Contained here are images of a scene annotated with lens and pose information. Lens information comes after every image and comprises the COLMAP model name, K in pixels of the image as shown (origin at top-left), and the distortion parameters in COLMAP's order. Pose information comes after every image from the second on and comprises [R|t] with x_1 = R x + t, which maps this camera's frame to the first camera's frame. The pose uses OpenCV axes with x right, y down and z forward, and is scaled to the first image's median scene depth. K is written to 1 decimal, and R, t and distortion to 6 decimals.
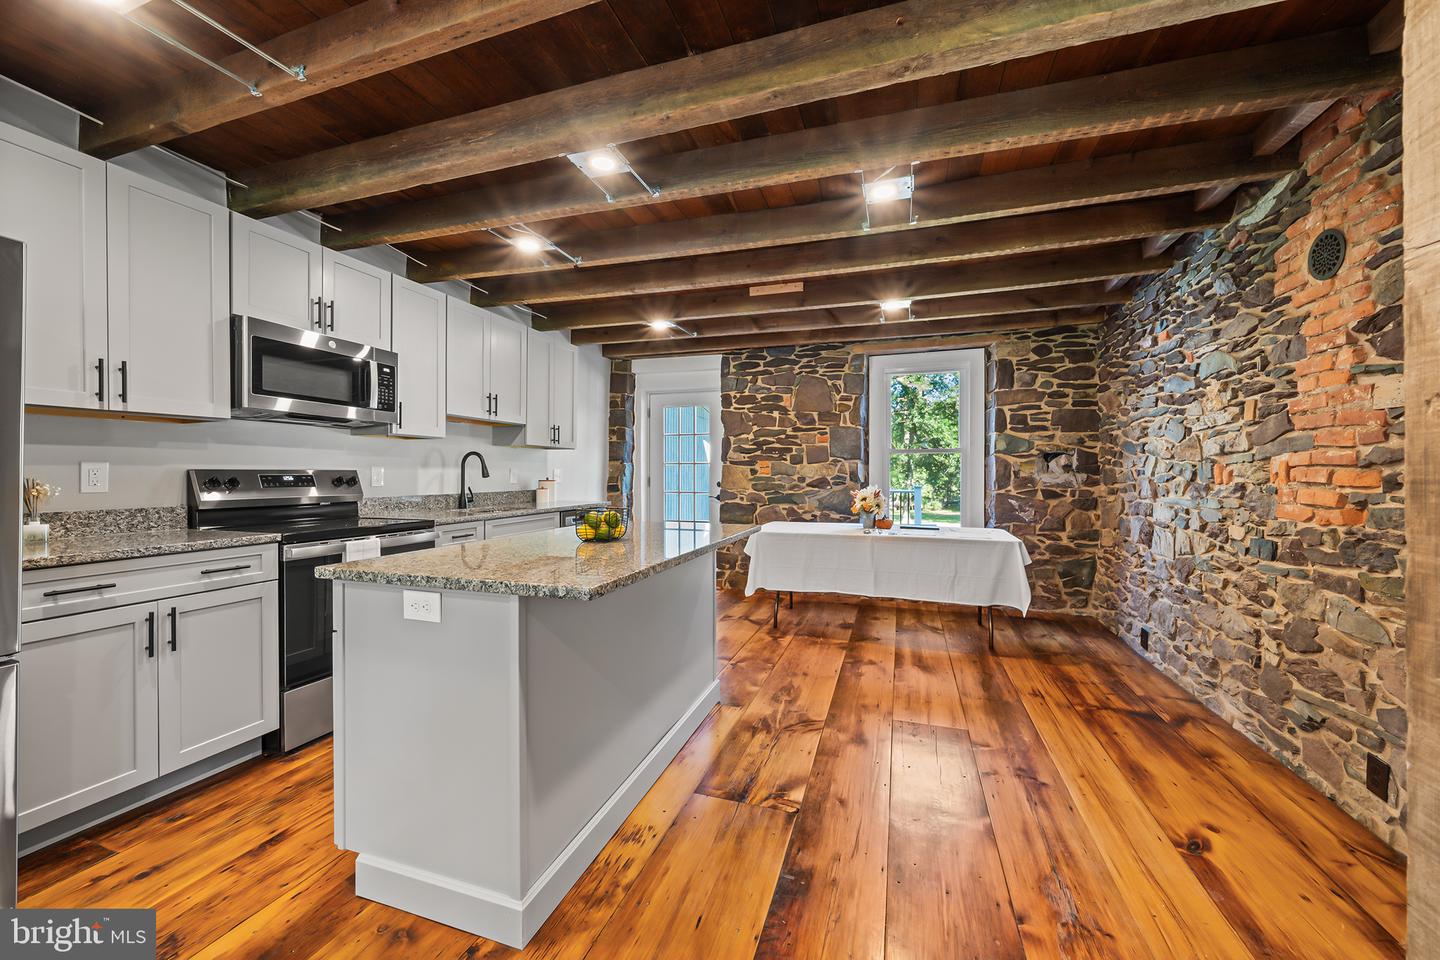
lens RADIAL K [[540.9, 0, 697.2], [0, 540.9, 475.3], [0, 0, 1]] dist [-0.000449, -0.000873]
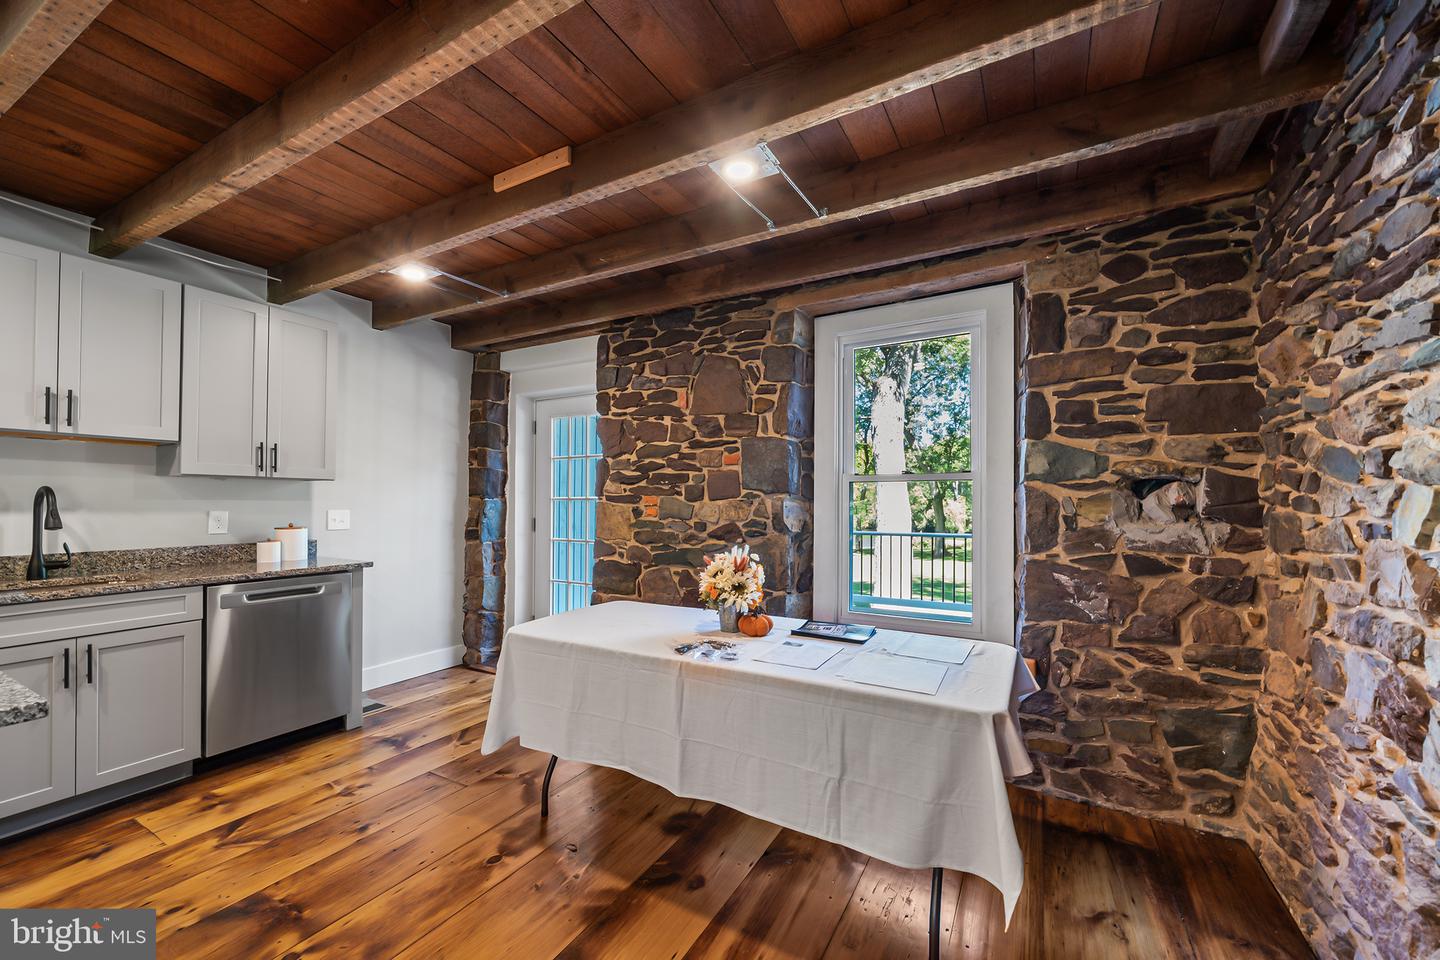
lens RADIAL K [[540.9, 0, 721.7], [0, 540.9, 500.2], [0, 0, 1]] dist [-0.000449, -0.000873]
pose [[0.983597, -0.001966, -0.180368, 0.427592], [0.000498, 0.999966, -0.008182, -0.021781], [0.180378, 0.007958, 0.983565, 0.532214]]
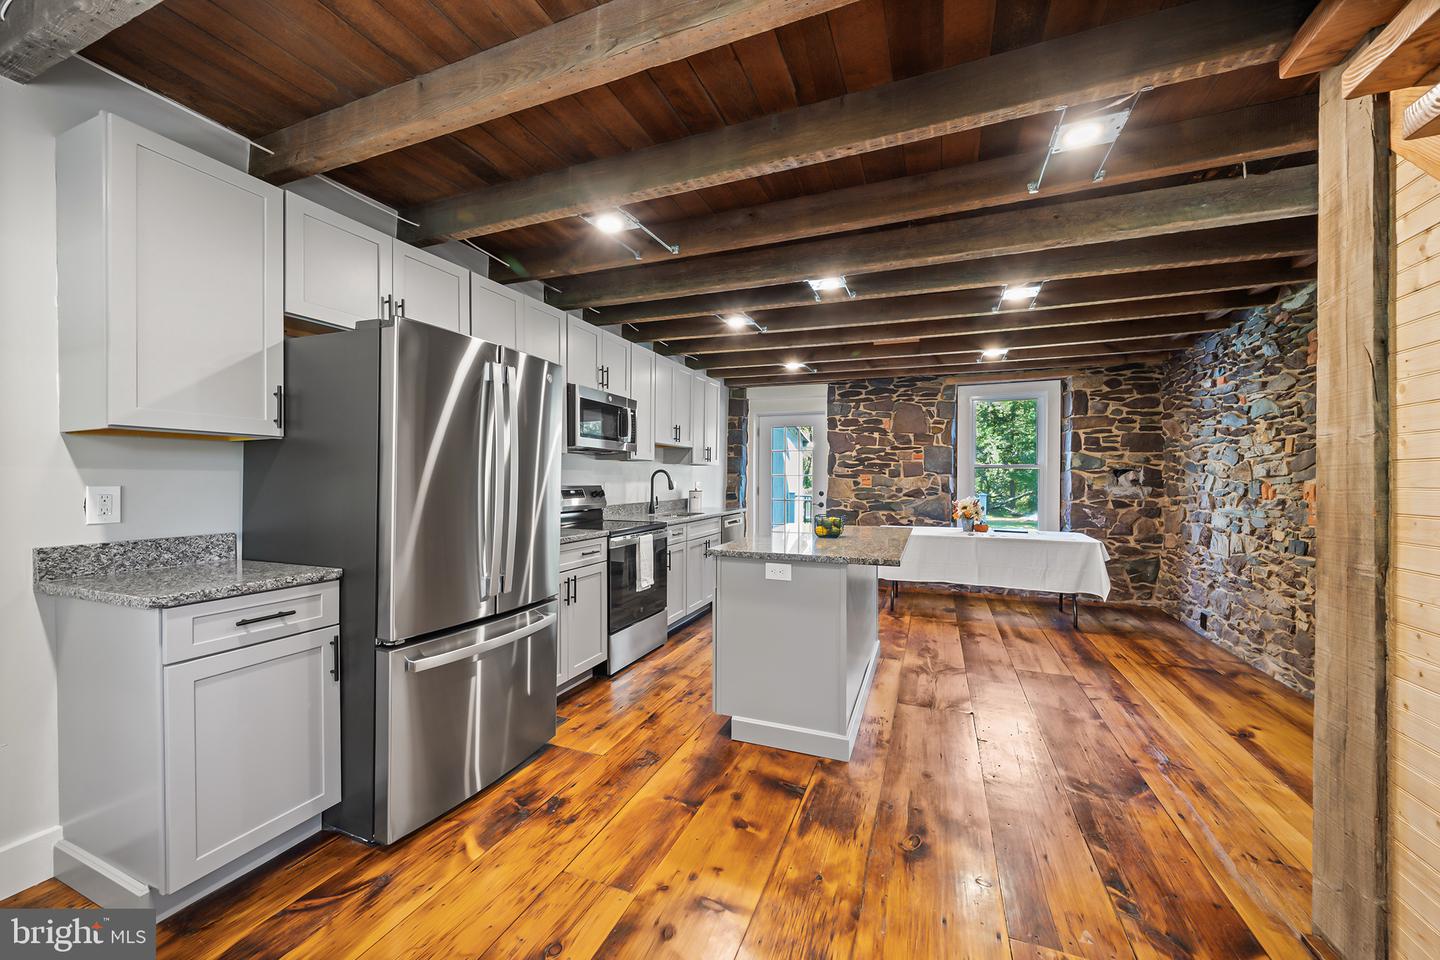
lens RADIAL K [[540.9, 0, 695.7], [0, 540.9, 481.7], [0, 0, 1]] dist [-0.000449, -0.000873]
pose [[0.998566, 0.003133, -0.053449, -0.248830], [-0.002891, 0.999985, 0.004613, -0.020059], [0.053463, -0.004452, 0.998560, -0.275255]]
